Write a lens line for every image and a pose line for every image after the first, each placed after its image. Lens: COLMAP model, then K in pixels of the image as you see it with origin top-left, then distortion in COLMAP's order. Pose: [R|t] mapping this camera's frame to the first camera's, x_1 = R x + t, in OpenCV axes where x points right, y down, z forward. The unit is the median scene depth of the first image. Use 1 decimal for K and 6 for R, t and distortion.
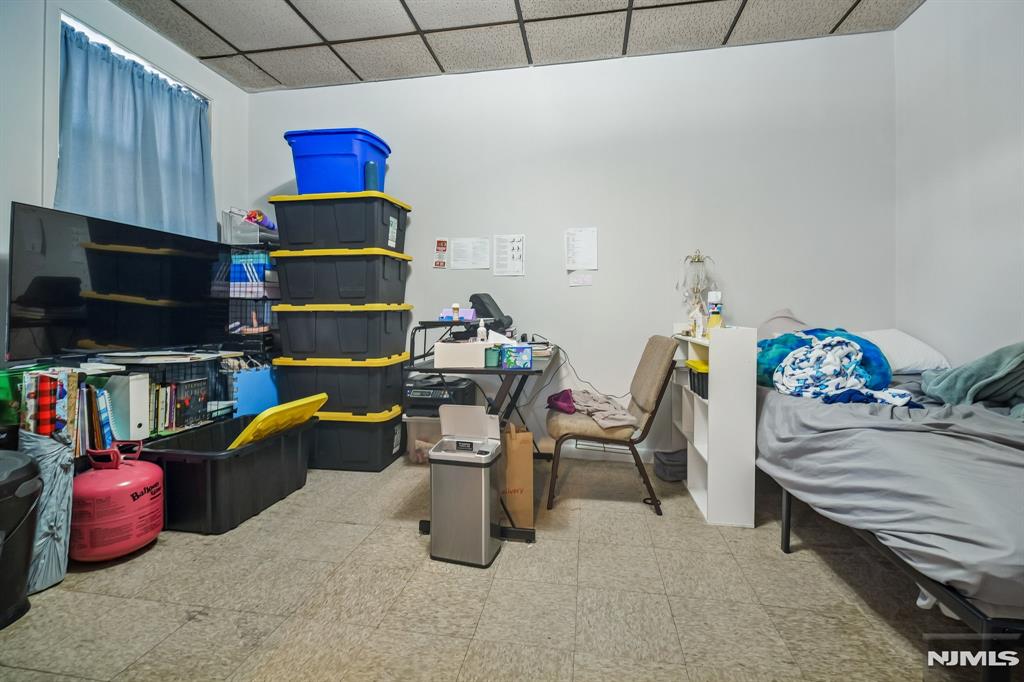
lens RADIAL K [[436.6, 0, 512.9], [0, 436.6, 320.8], [0, 0, 1]] dist [0.001162, -0.007261]
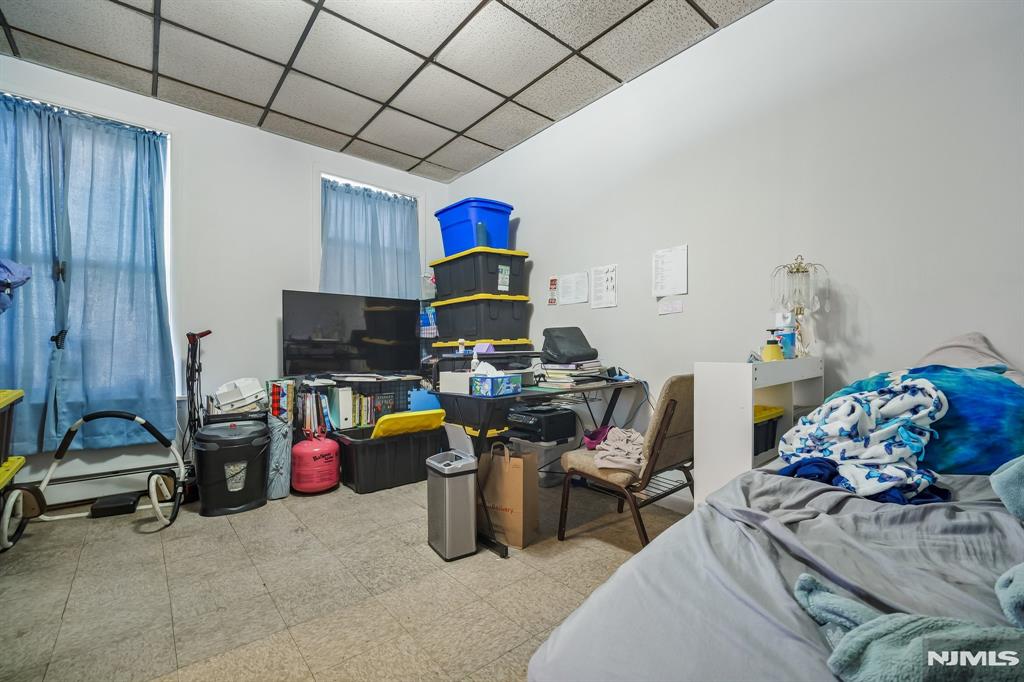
lens RADIAL K [[434.6, 0, 512.3], [0, 434.6, 358.3], [0, 0, 1]] dist [0.000721, -0.000105]
pose [[0.765683, 0.003695, -0.643208, 0.587950], [0.003398, 0.999946, 0.009789, 0.000785], [0.643210, -0.009681, 0.765629, 0.148916]]
